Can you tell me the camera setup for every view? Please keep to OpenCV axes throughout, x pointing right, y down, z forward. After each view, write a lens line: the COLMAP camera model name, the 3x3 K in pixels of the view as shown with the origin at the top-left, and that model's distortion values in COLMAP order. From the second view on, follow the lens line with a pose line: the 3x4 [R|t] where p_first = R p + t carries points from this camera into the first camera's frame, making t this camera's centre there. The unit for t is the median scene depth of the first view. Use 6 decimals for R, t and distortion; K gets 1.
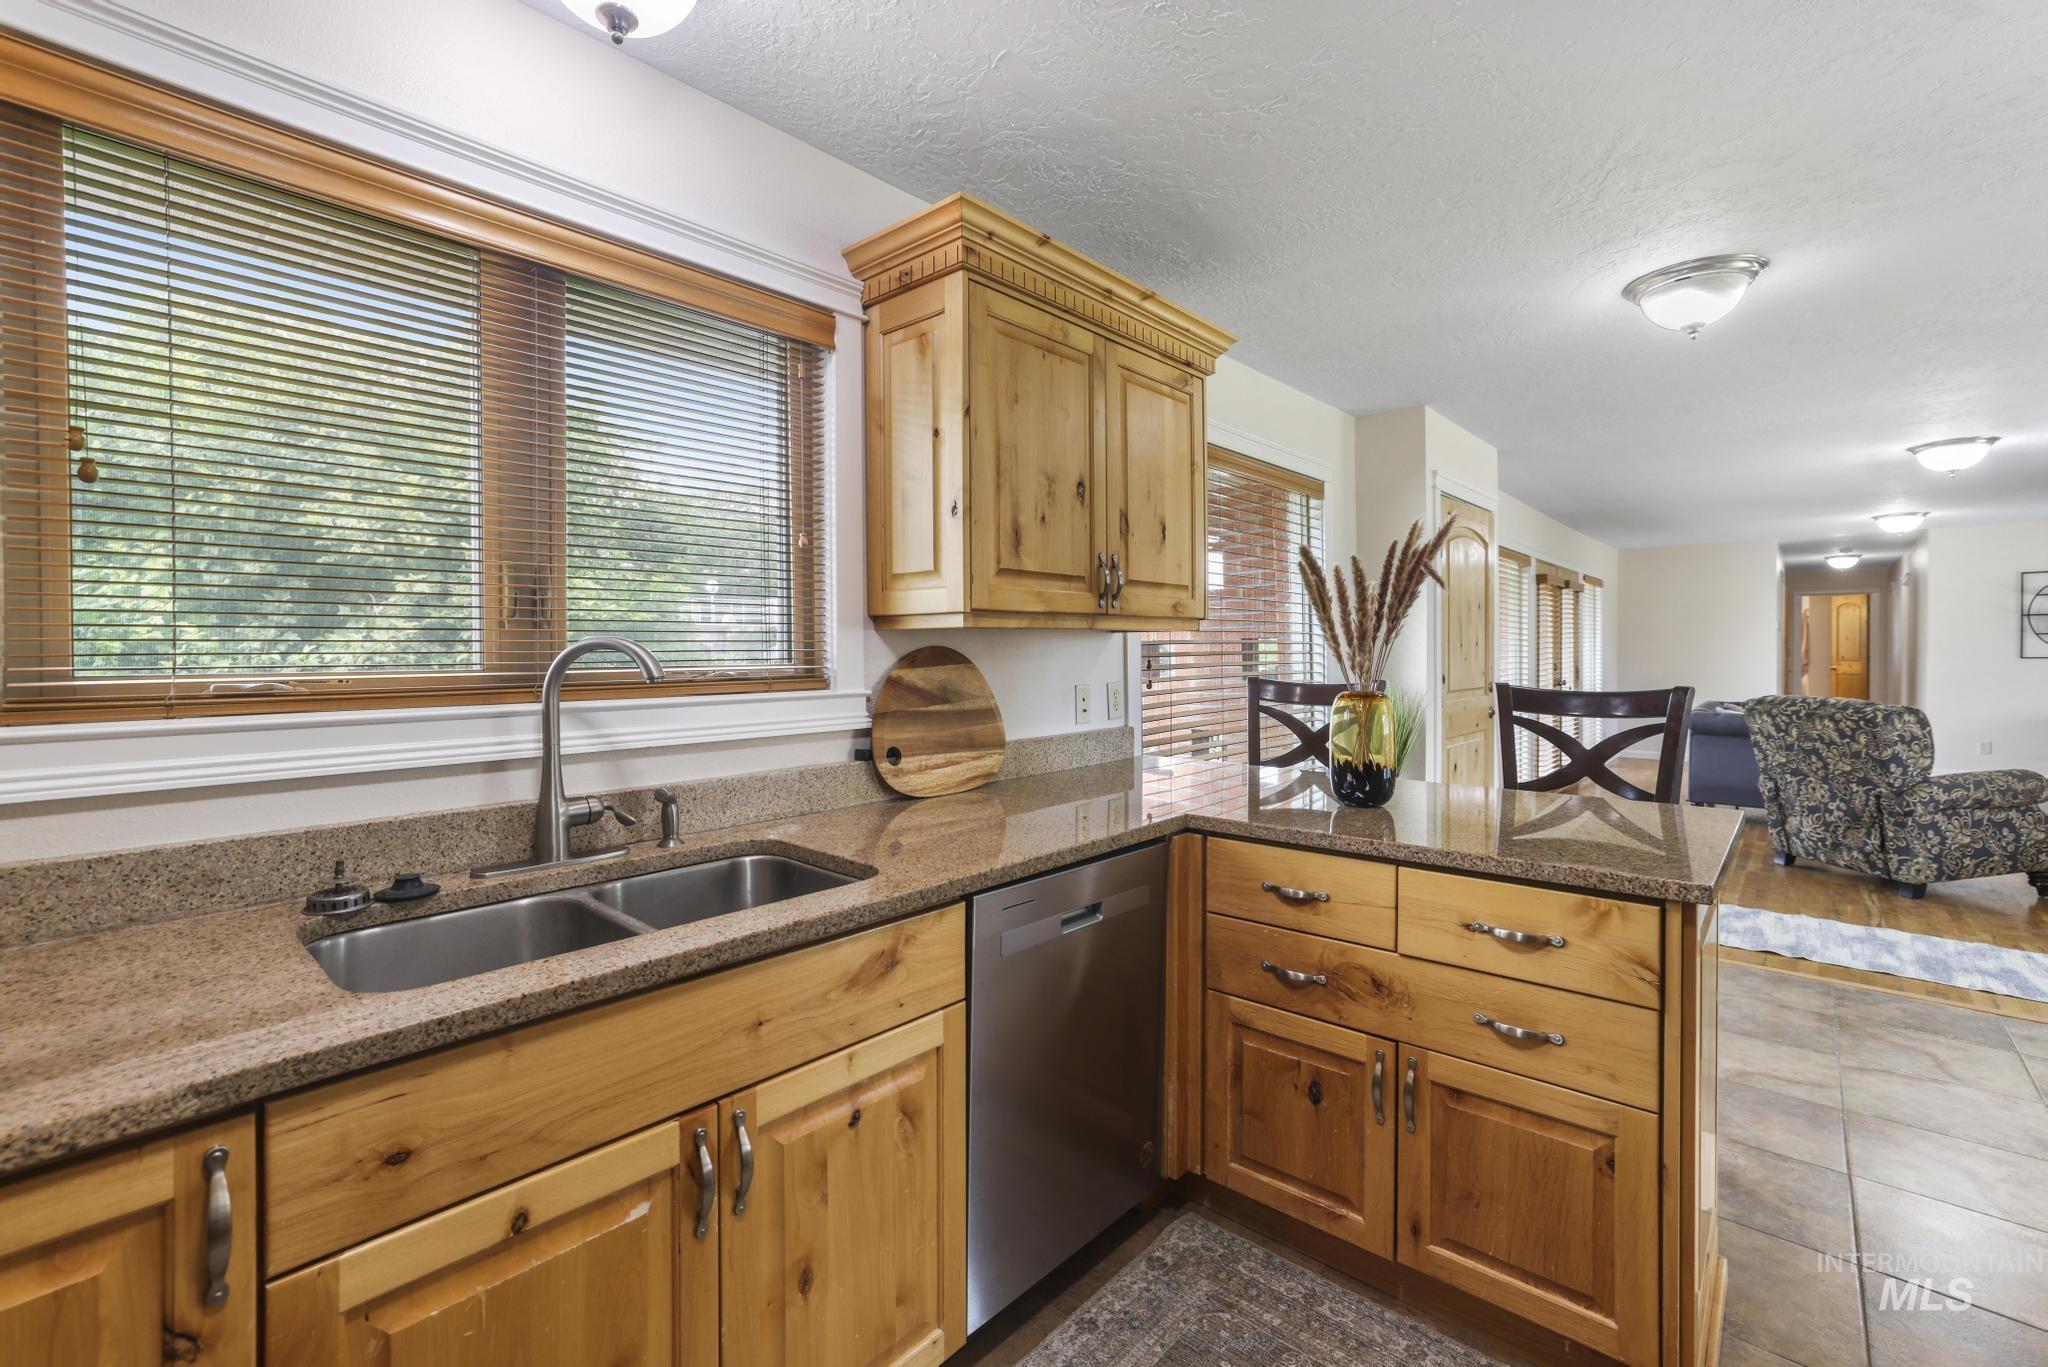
lens RADIAL K [[889.7, 0, 997.3], [0, 889.7, 660.8], [0, 0, 1]] dist [-0.024234, 0.010791]
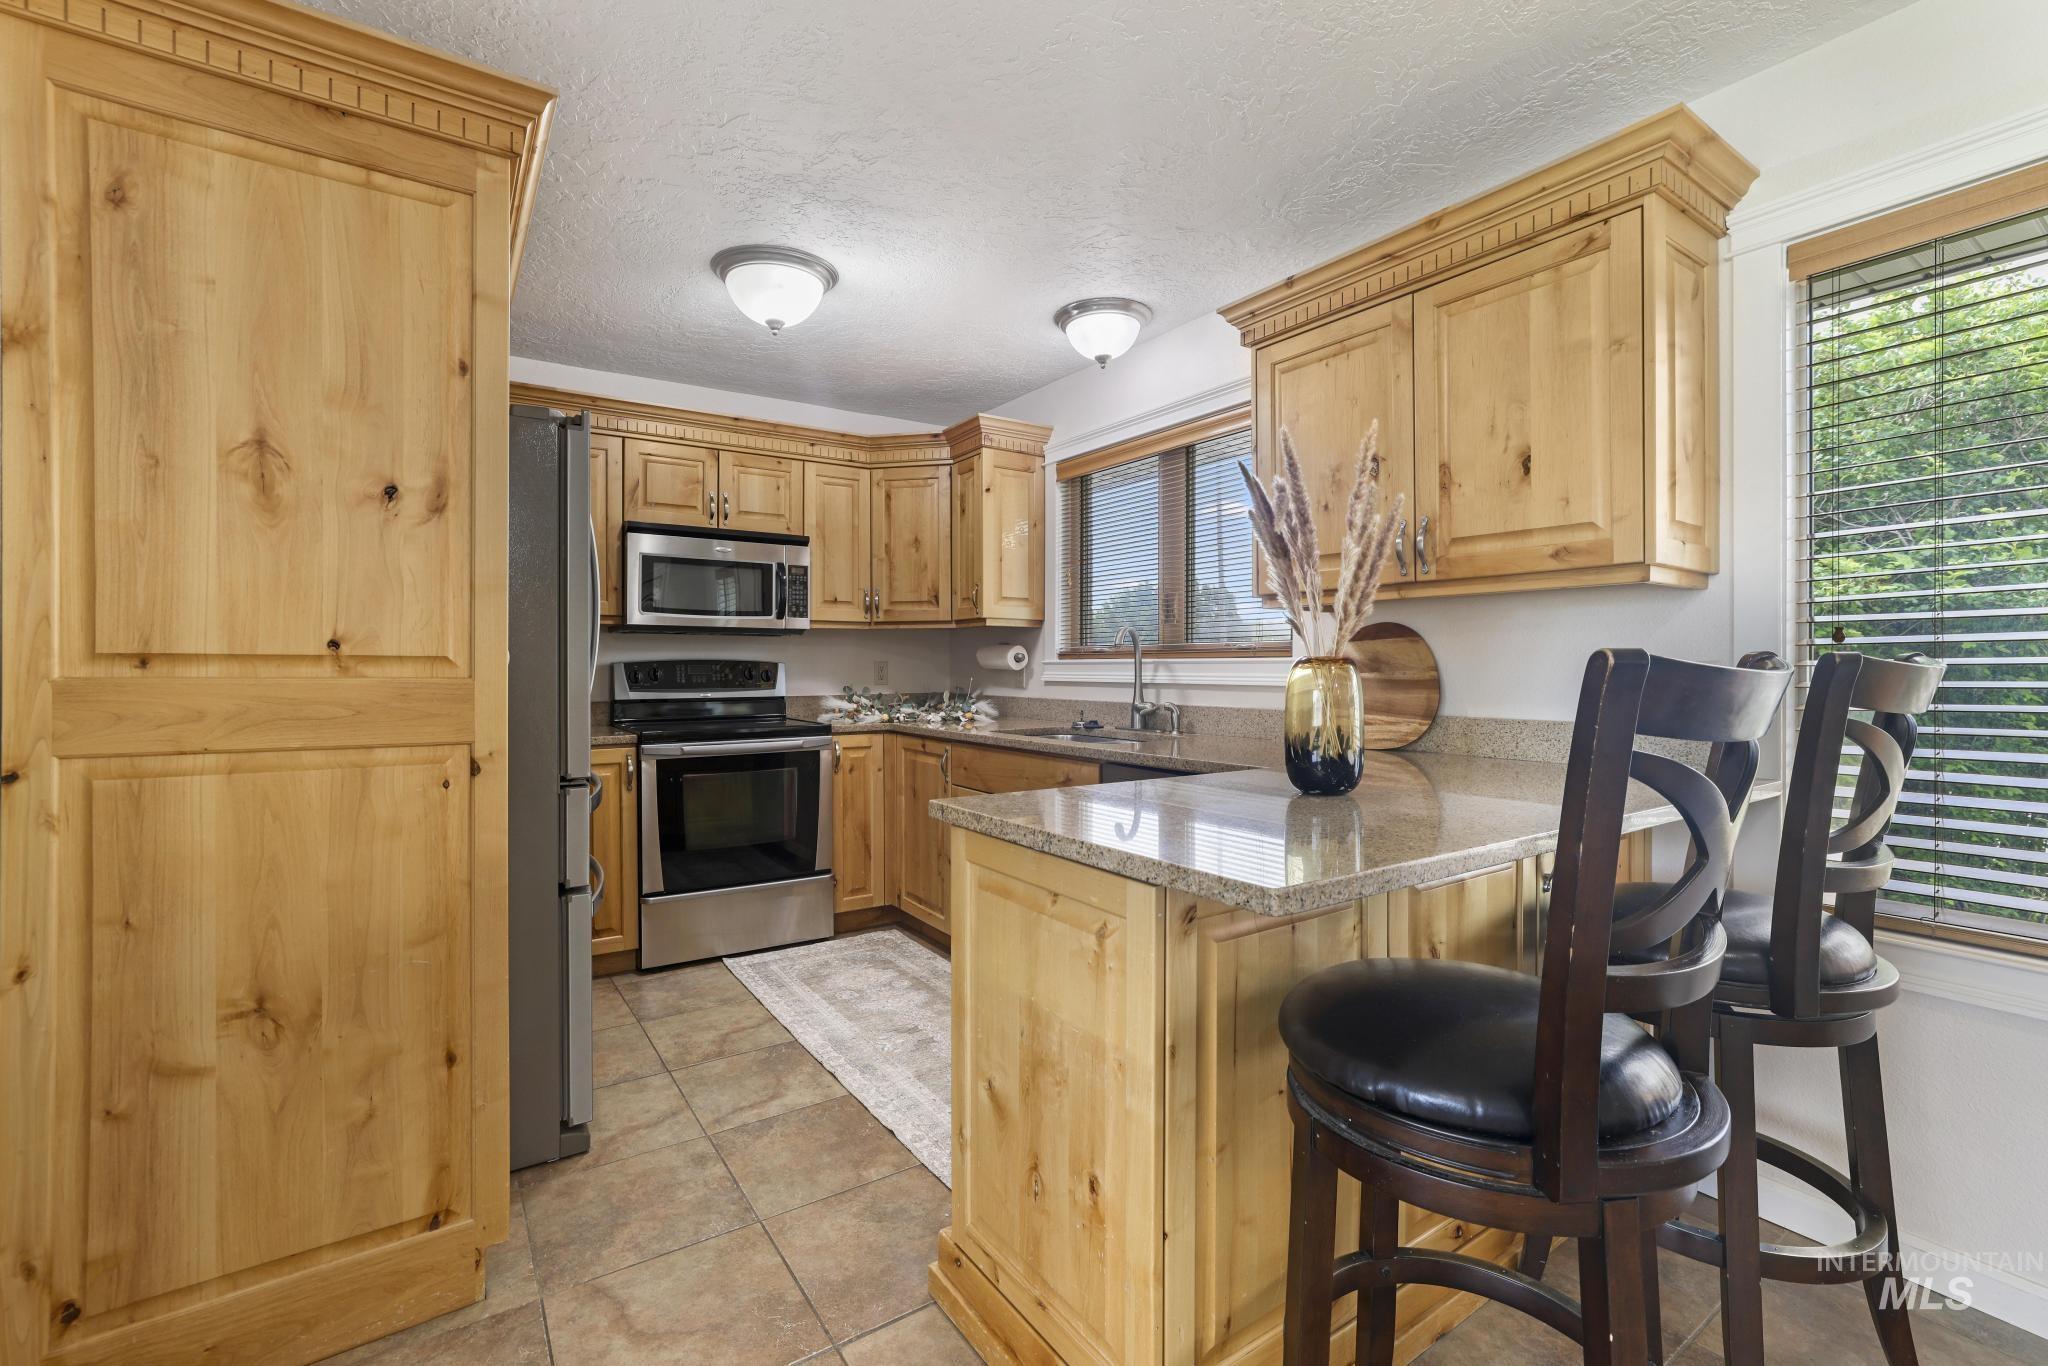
lens RADIAL K [[889.7, 0, 1039.7], [0, 889.7, 677.4], [0, 0, 1]] dist [-0.024234, 0.010791]
pose [[-0.211878, 0.017803, -0.977134, 0.945601], [-0.008666, 0.999761, 0.020094, 0.028552], [0.977258, 0.012726, -0.211673, 0.675230]]
